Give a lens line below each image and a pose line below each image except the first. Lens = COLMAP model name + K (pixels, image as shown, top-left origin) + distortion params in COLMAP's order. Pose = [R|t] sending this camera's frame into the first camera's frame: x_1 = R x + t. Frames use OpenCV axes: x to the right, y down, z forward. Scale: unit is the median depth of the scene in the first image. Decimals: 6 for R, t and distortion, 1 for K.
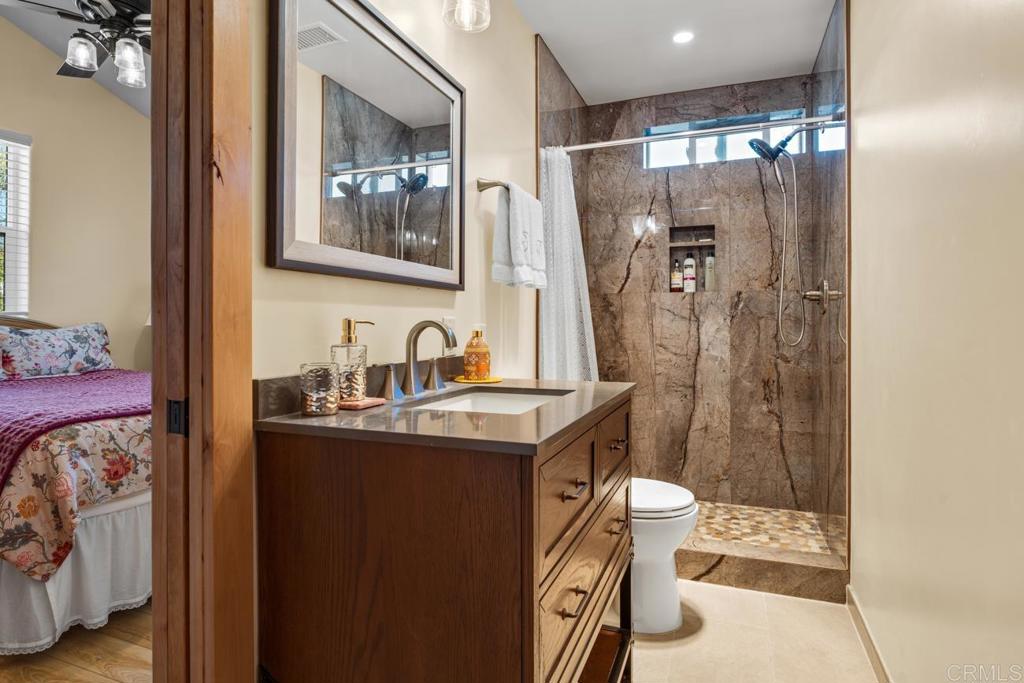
lens RADIAL K [[554.4, 0, 512.4], [0, 554.4, 313.6], [0, 0, 1]] dist [-0.009533, -0.001232]
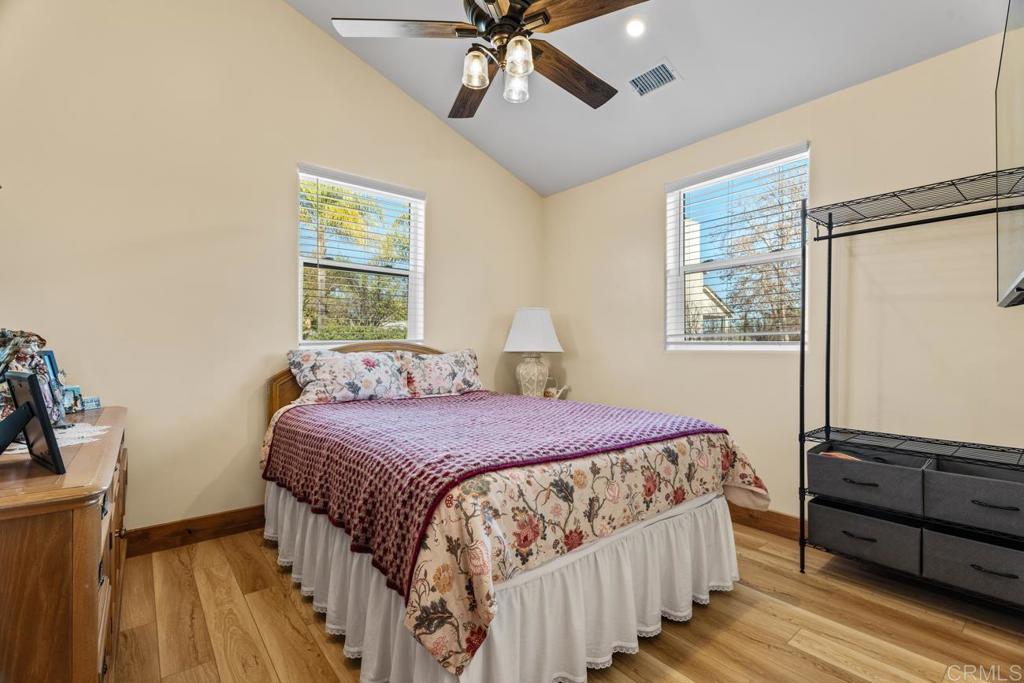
lens RADIAL K [[460.3, 0, 510.5], [0, 460.3, 327.1], [0, 0, 1]] dist [-0.002152, -0.000335]
pose [[0.871017, -0.020636, -0.490820, -0.414244], [0.006783, 0.999527, -0.029987, 0.001384], [0.491207, 0.022790, 0.870745, 0.409208]]
